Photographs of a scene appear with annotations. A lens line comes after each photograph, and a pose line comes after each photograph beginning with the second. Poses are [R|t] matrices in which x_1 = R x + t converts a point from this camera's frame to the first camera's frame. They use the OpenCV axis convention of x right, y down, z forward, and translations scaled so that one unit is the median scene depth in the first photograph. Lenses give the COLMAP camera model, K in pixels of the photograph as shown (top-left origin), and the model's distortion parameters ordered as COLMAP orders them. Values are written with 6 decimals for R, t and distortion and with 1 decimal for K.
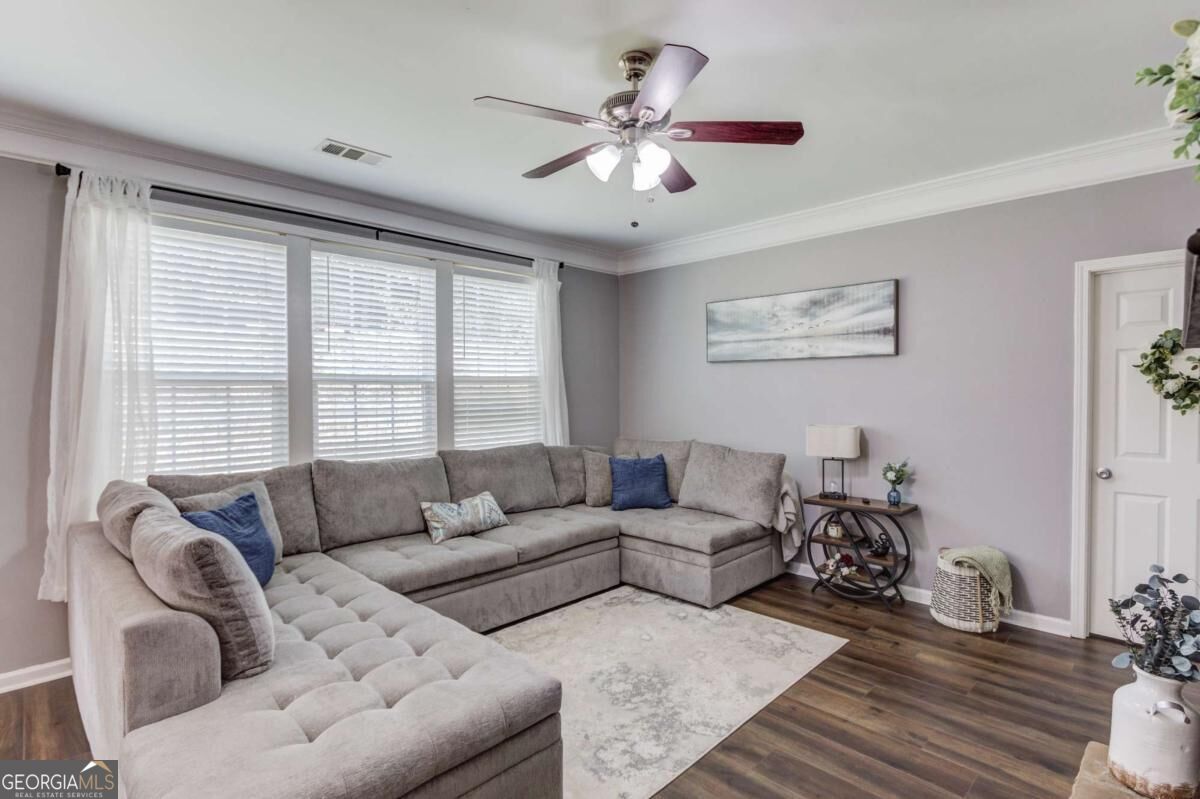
lens RADIAL K [[587.1, 0, 590.2], [0, 587.1, 398.5], [0, 0, 1]] dist [-0.010209, 0.009958]
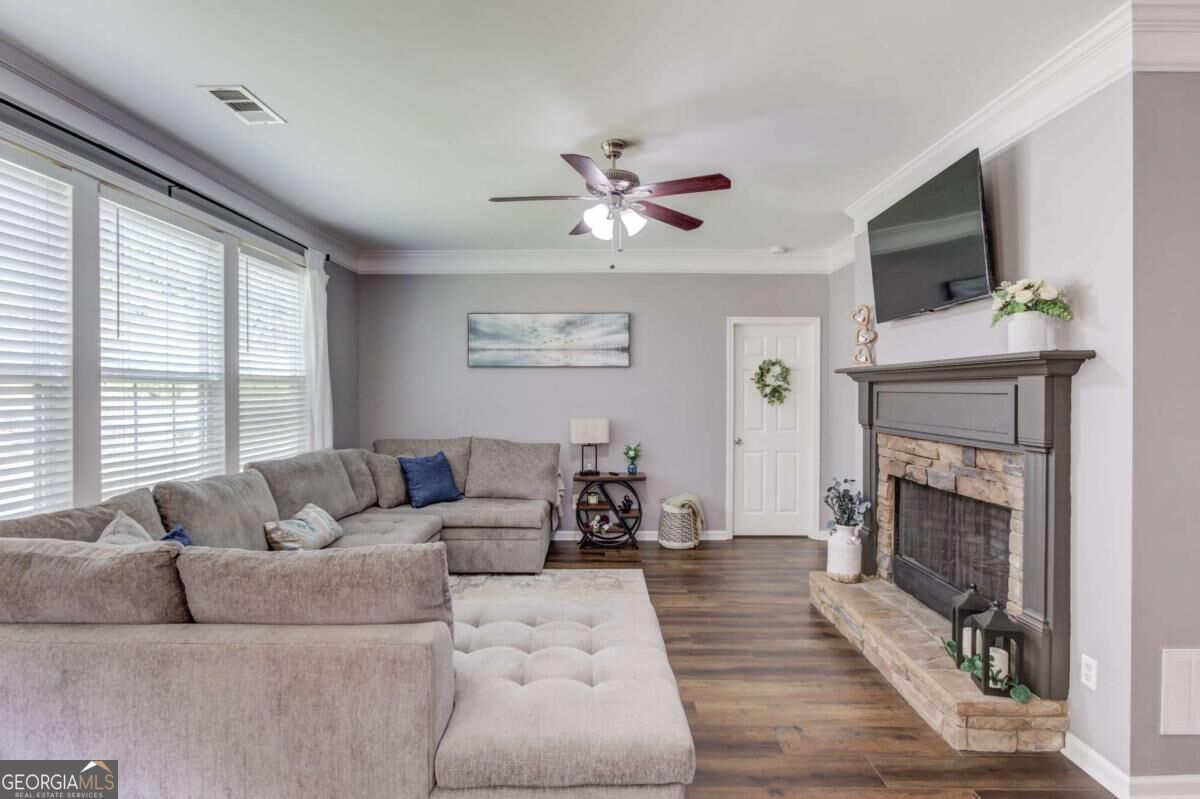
lens RADIAL K [[587.1, 0, 602.0], [0, 587.1, 395.8], [0, 0, 1]] dist [-0.010209, 0.009958]
pose [[0.712120, -0.002339, 0.702054, -0.496815], [0.006788, 0.999971, -0.003553, -0.000947], [-0.702025, 0.007296, 0.712115, 0.045578]]
